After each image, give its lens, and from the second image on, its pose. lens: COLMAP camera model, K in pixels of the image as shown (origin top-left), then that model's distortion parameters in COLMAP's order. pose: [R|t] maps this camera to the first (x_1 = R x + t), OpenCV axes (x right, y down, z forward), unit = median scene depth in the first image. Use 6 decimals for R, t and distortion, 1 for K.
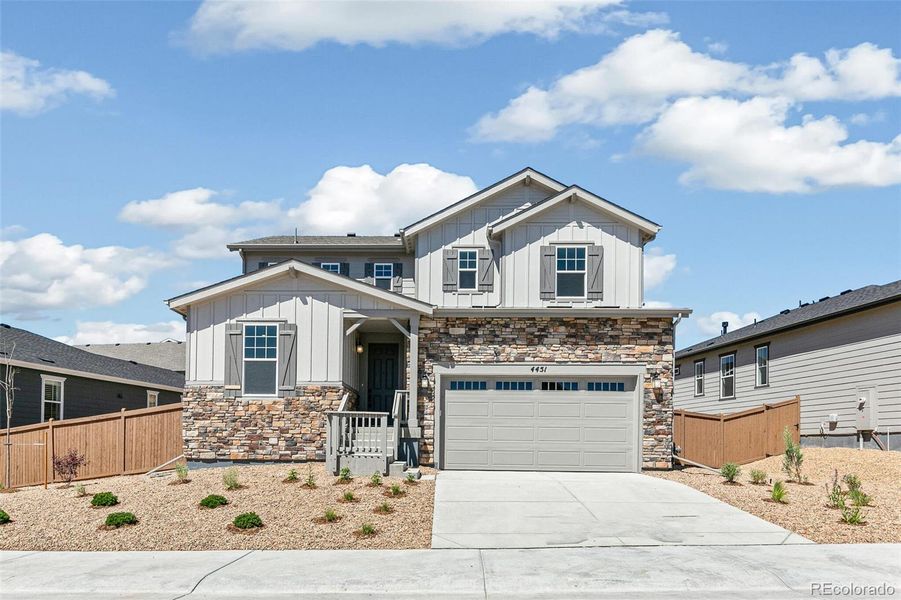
lens RADIAL K [[453.0, 0, 470.8], [0, 453.0, 296.7], [0, 0, 1]] dist [0.003323, 0.000757]
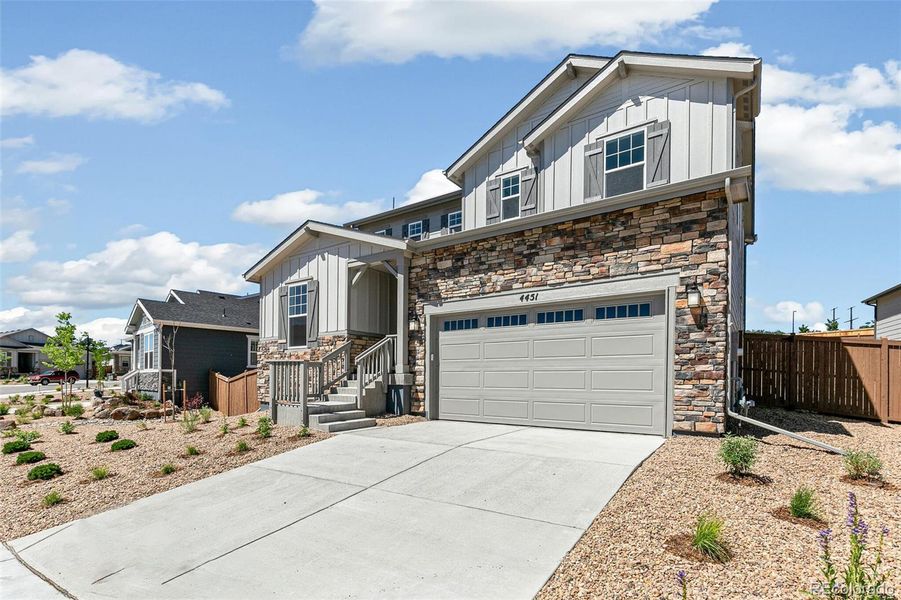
lens RADIAL K [[388.4, 0, 534.4], [0, 388.4, 288.7], [0, 0, 1]] dist [0.002046, 0.000032]
pose [[0.863619, -0.120270, -0.489589, 0.488520], [0.156882, 0.987023, 0.034268, 0.125602], [0.479114, -0.106402, 0.871280, 0.433084]]
